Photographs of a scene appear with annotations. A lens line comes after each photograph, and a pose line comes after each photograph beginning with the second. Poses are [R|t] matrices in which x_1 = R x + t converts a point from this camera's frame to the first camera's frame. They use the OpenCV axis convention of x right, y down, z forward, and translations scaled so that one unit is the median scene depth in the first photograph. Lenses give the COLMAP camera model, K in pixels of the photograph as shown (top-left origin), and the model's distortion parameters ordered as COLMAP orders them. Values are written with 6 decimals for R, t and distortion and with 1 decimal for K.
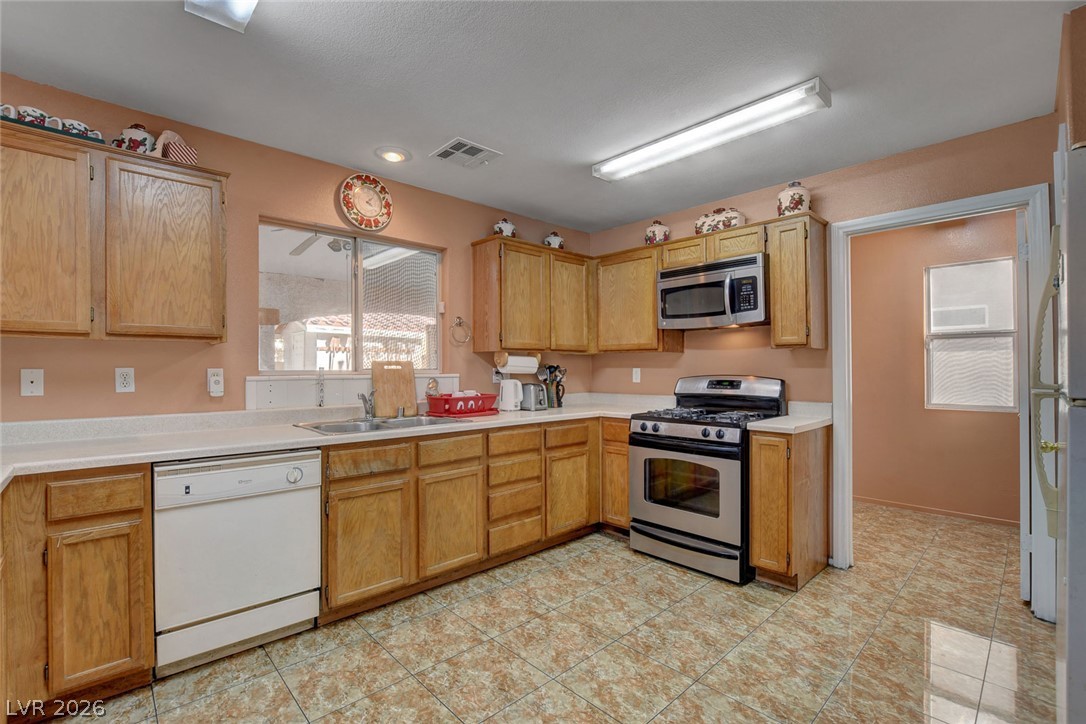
lens RADIAL K [[487.3, 0, 541.6], [0, 487.3, 366.5], [0, 0, 1]] dist [-0.021498, -0.000917]
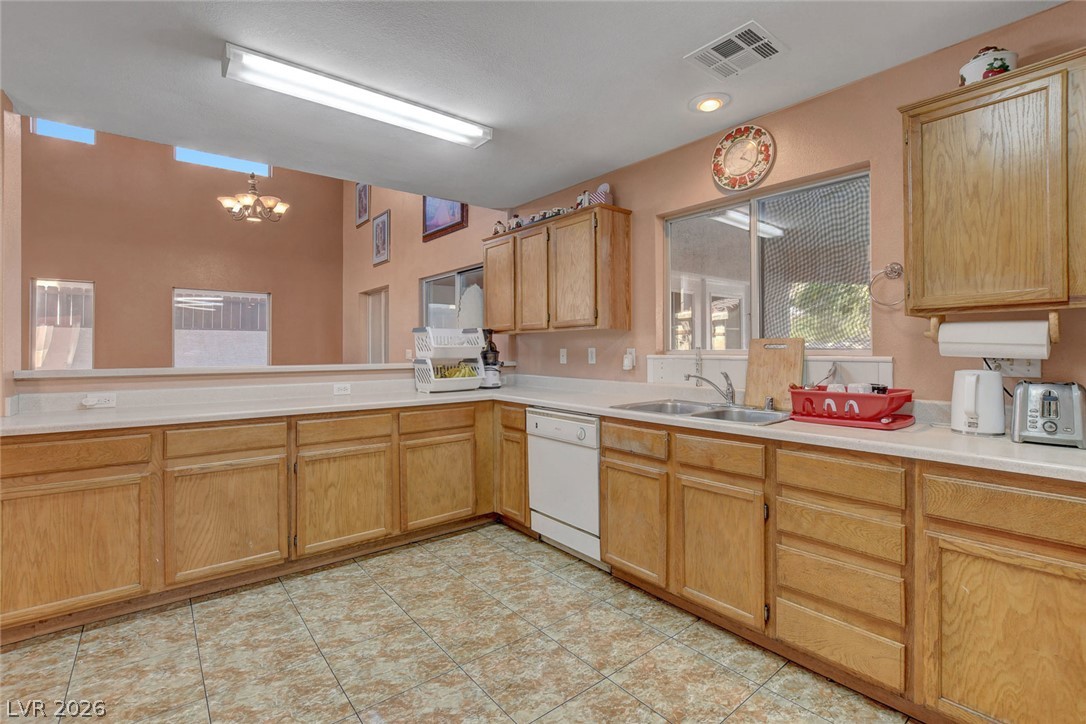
lens RADIAL K [[487.3, 0, 531.5], [0, 487.3, 339.8], [0, 0, 1]] dist [-0.021498, -0.000917]
pose [[-0.080616, -0.016464, -0.996609, 0.548129], [0.005002, 0.999844, -0.016922, 0.001995], [0.996733, -0.006350, -0.080521, 0.706782]]
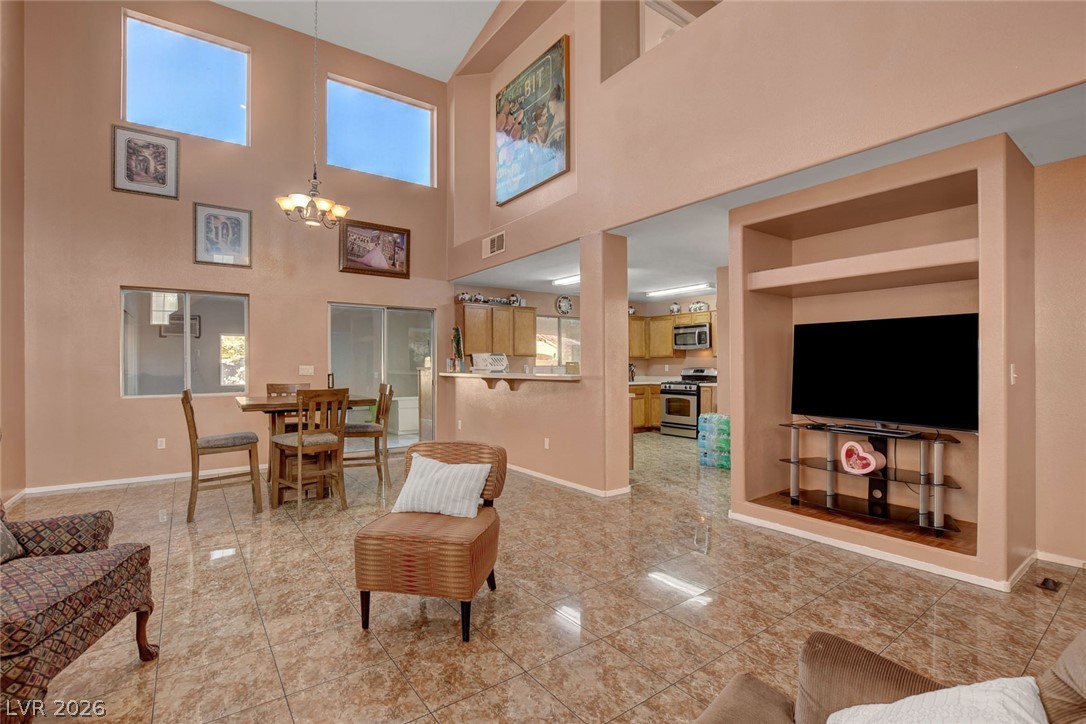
lens RADIAL K [[487.3, 0, 539.1], [0, 487.3, 366.6], [0, 0, 1]] dist [-0.021498, -0.000917]
pose [[0.990315, 0.002116, -0.138820, -0.115435], [-0.001502, 0.999989, 0.004524, 0.002332], [0.138828, -0.004272, 0.990307, -1.865300]]
